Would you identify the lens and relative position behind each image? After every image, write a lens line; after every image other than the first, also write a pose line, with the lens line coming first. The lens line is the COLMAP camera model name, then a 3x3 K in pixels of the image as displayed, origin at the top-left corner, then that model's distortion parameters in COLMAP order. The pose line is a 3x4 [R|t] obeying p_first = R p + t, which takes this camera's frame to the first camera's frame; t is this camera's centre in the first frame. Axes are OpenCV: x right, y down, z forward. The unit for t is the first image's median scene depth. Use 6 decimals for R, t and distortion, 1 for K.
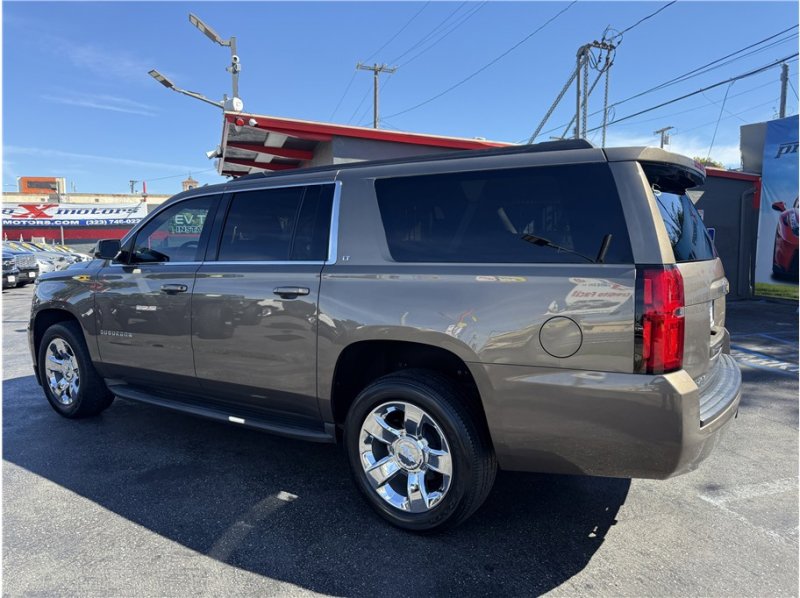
lens RADIAL K [[569.6, 0, 395.6], [0, 569.6, 301.2], [0, 0, 1]] dist [0.006133, -0.003216]
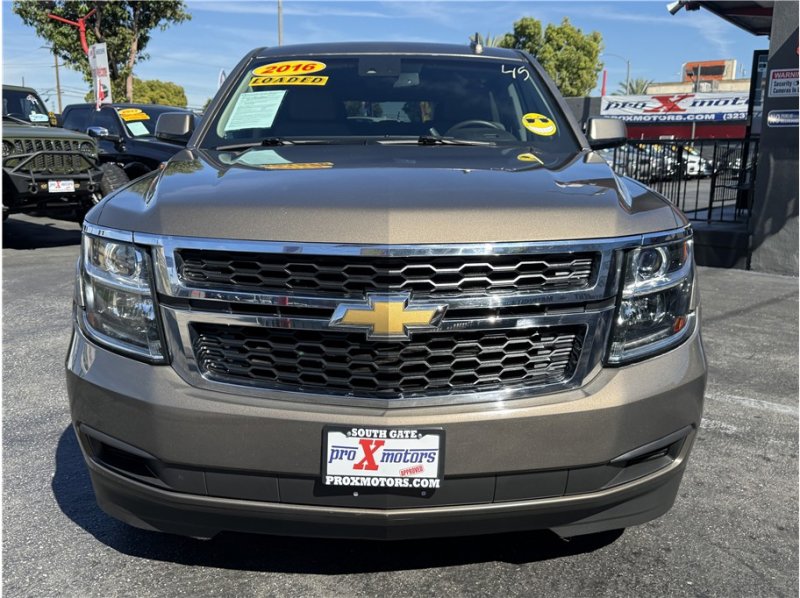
lens RADIAL K [[742.9, 0, 400.0], [0, 742.9, 299.0], [0, 0, 1]] dist [0.006289, -0.003148]
pose [[0.553631, 0.178586, -0.813388, 0.303384], [-0.095648, 0.983908, 0.150922, -0.014537], [0.827251, -0.005756, 0.561803, 0.231358]]
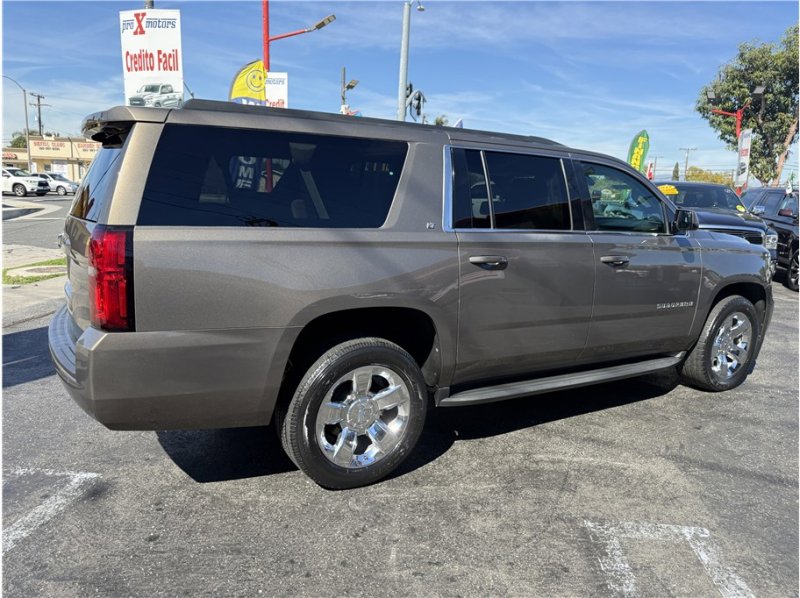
lens RADIAL K [[568.6, 0, 400.0], [0, 568.6, 299.0], [0, 0, 1]] dist [0.005851, -0.007963]
pose [[-0.422582, 0.158312, -0.892391, 0.332591], [-0.127360, 0.964483, 0.231412, -0.063469], [0.897331, 0.211445, -0.387411, 0.522479]]
